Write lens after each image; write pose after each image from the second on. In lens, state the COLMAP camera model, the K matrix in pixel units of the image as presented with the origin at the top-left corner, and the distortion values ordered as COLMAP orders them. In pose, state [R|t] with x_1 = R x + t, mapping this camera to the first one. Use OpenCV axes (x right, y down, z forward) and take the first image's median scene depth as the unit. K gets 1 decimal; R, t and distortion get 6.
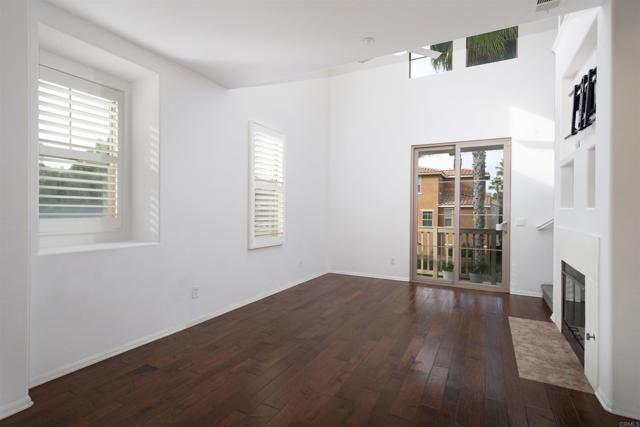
lens RADIAL K [[320.4, 0, 306.6], [0, 320.4, 209.6], [0, 0, 1]] dist [-0.000088, -0.000150]
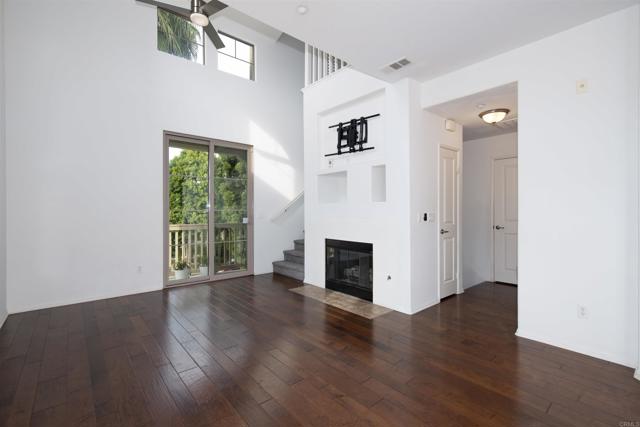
lens RADIAL K [[291.4, 0, 320.0], [0, 291.4, 213.5], [0, 0, 1]] dist [0.001314, 0.000260]
pose [[0.340687, -0.012063, 0.940099, -0.323368], [0.001644, 0.999924, 0.012235, 0.018233], [-0.940175, -0.002623, 0.340681, 0.396839]]
